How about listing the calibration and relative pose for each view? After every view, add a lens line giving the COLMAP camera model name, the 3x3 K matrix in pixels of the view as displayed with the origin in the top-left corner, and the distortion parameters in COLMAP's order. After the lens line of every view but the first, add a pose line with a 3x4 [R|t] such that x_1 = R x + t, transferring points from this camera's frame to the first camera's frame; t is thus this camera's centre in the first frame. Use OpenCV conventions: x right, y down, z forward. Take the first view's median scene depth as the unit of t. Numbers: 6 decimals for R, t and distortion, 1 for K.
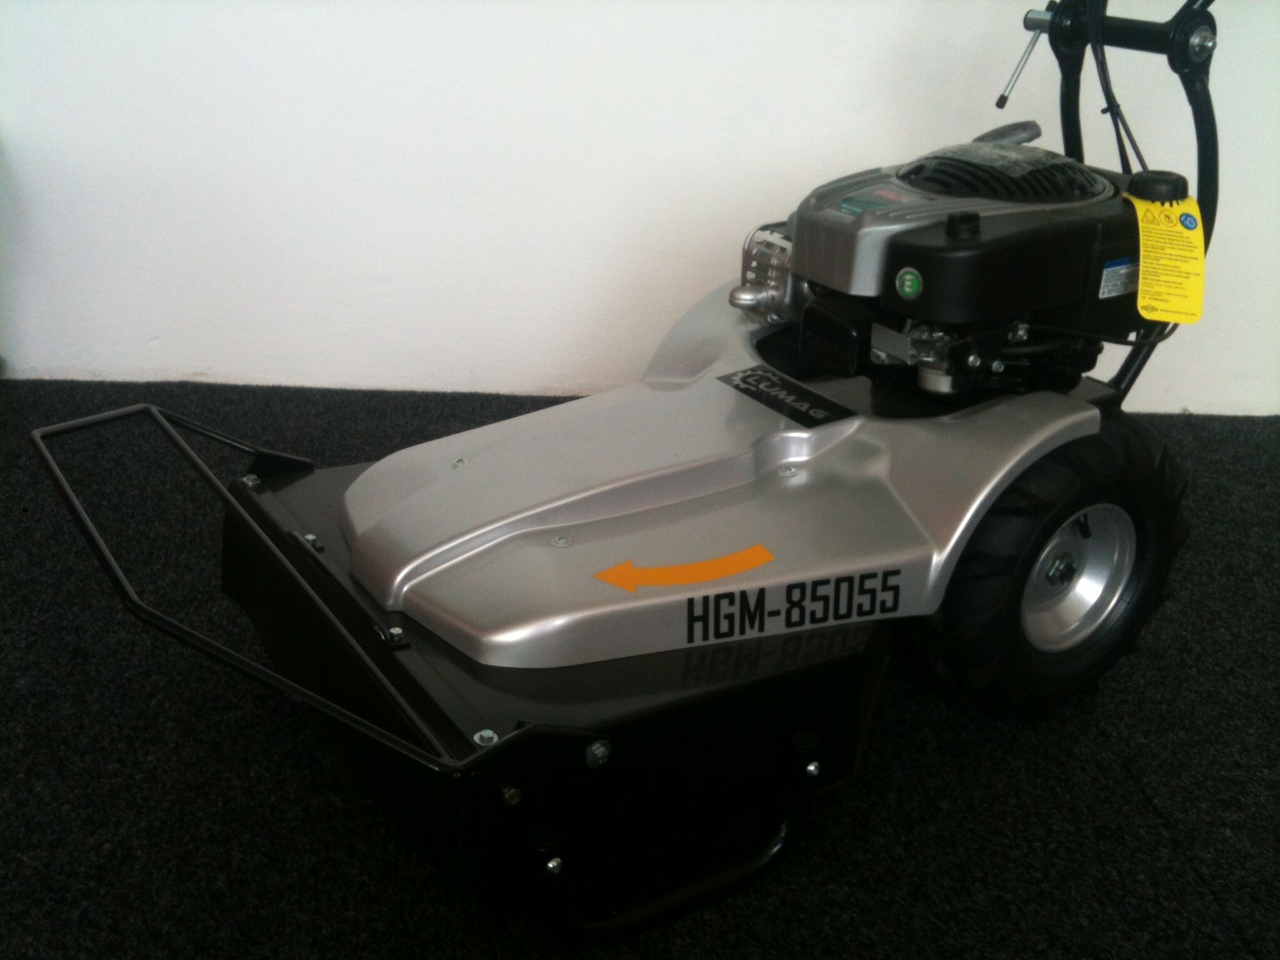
lens RADIAL K [[1333.1, 0, 639.6], [0, 1333.1, 476.9], [0, 0, 1]] dist [0.016498, 0.000000]
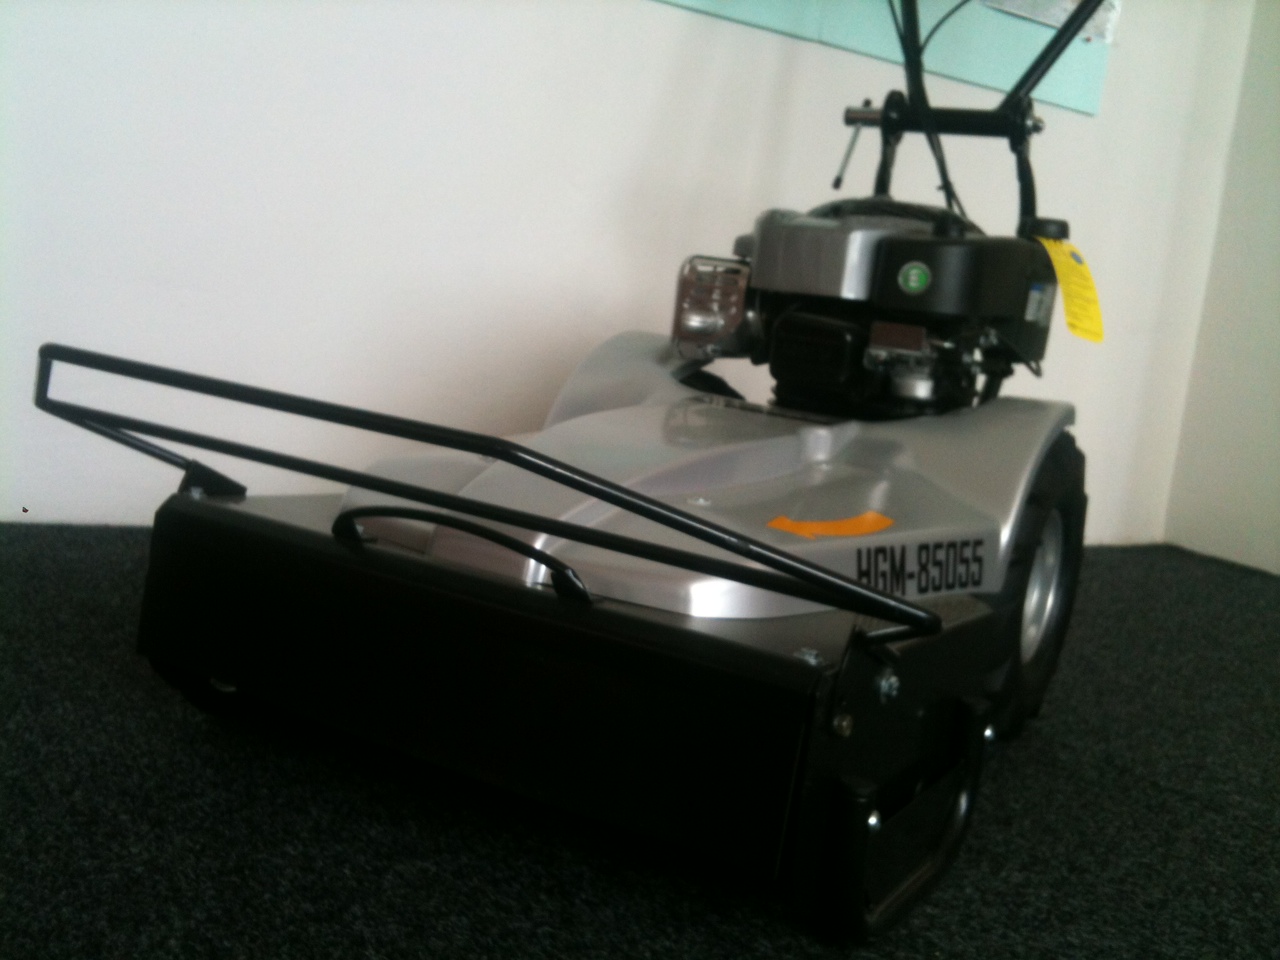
lens RADIAL K [[1333.1, 0, 641.9], [0, 1333.1, 483.1], [0, 0, 1]] dist [0.016498, 0.000000]
pose [[0.896155, -0.001532, 0.443738, -0.457610], [0.097658, 0.976157, -0.193855, 0.193225], [-0.432861, 0.217058, 0.874938, 0.250862]]
